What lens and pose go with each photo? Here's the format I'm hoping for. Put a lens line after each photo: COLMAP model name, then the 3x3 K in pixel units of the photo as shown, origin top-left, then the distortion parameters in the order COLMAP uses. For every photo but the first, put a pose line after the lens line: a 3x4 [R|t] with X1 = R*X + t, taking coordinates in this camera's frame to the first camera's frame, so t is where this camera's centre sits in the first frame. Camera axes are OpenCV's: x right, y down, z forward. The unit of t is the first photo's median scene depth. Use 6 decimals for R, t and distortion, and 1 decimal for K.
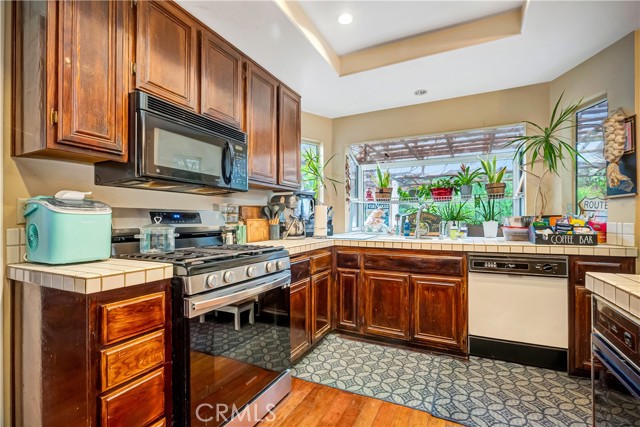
lens RADIAL K [[292.6, 0, 319.0], [0, 292.6, 217.6], [0, 0, 1]] dist [-0.001789, 0.002379]
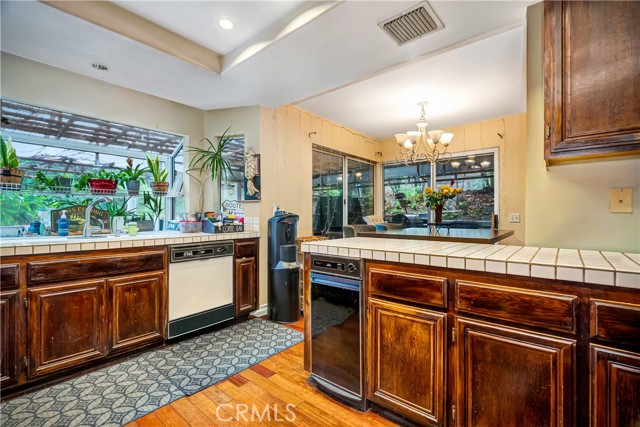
lens RADIAL K [[292.6, 0, 319.3], [0, 292.6, 214.8], [0, 0, 1]] dist [-0.001789, 0.002379]
pose [[0.237649, 0.004900, 0.971339, -0.401782], [-0.006137, 0.999975, -0.003543, 0.006853], [-0.971332, -0.005119, 0.237673, 0.203998]]
